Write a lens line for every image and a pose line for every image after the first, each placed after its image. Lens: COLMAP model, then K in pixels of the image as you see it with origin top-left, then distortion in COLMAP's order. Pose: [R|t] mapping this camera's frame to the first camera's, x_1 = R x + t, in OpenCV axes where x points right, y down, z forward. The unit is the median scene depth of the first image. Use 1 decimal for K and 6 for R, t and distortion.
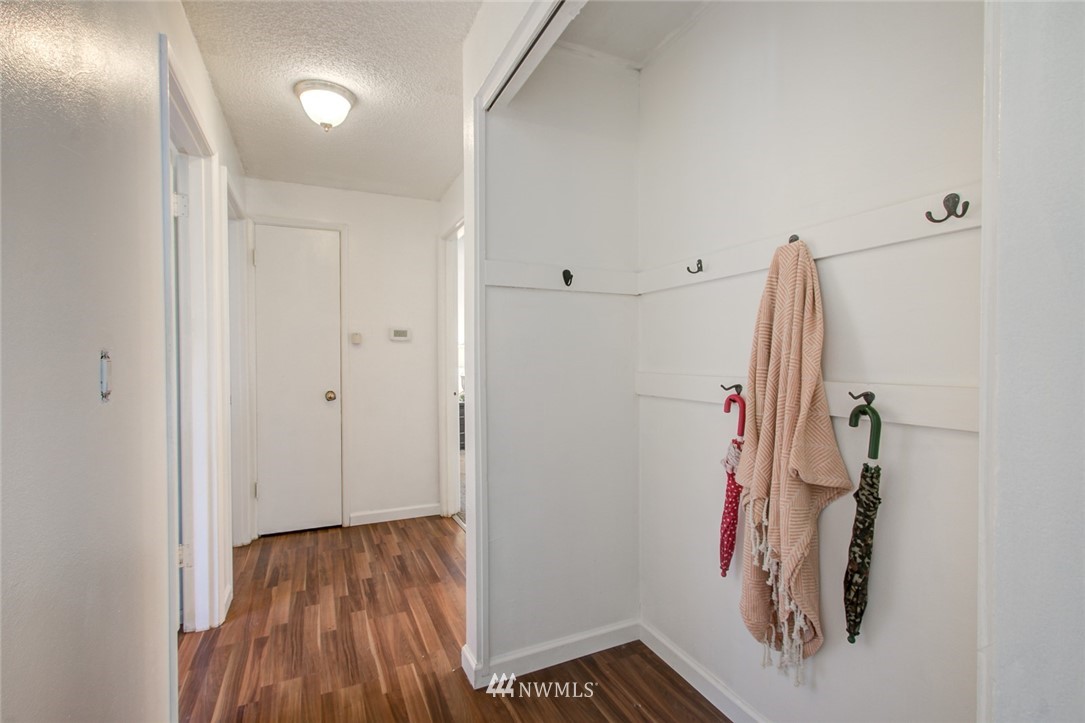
lens RADIAL K [[516.5, 0, 543.0], [0, 516.5, 366.0], [0, 0, 1]] dist [0.027470, 0.000830]
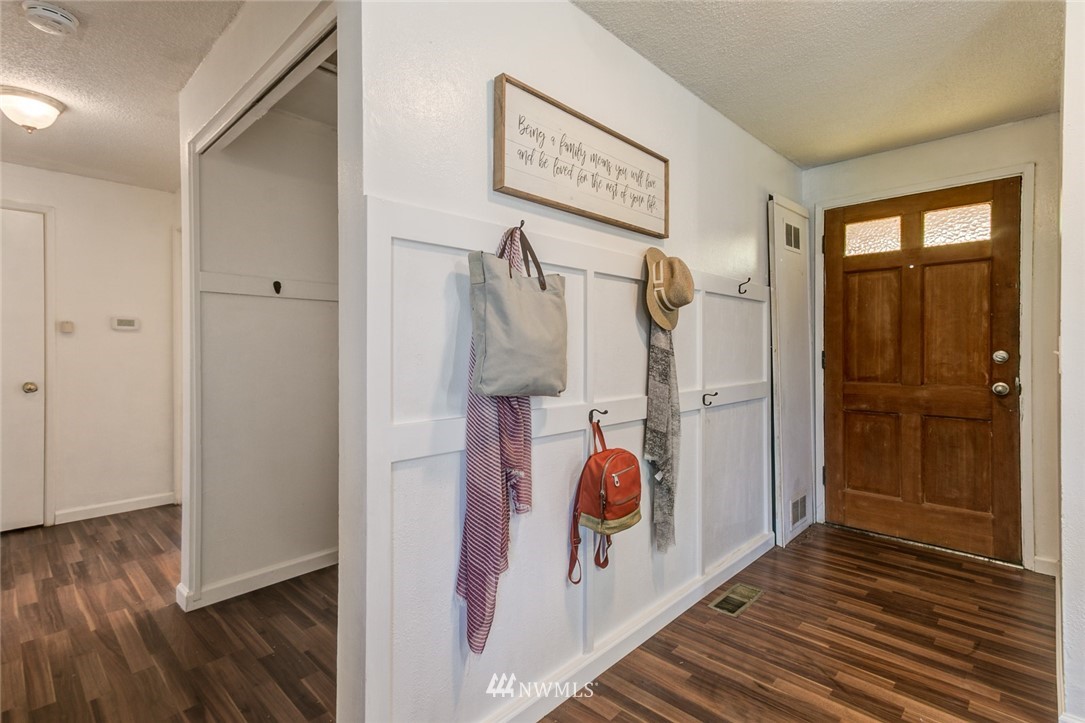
lens RADIAL K [[516.5, 0, 543.6], [0, 516.5, 350.3], [0, 0, 1]] dist [0.027470, 0.000830]
pose [[0.925451, 0.001601, 0.378863, 0.133982], [0.002696, 0.999938, -0.010810, 0.003345], [-0.378857, 0.011025, 0.925390, -0.367619]]
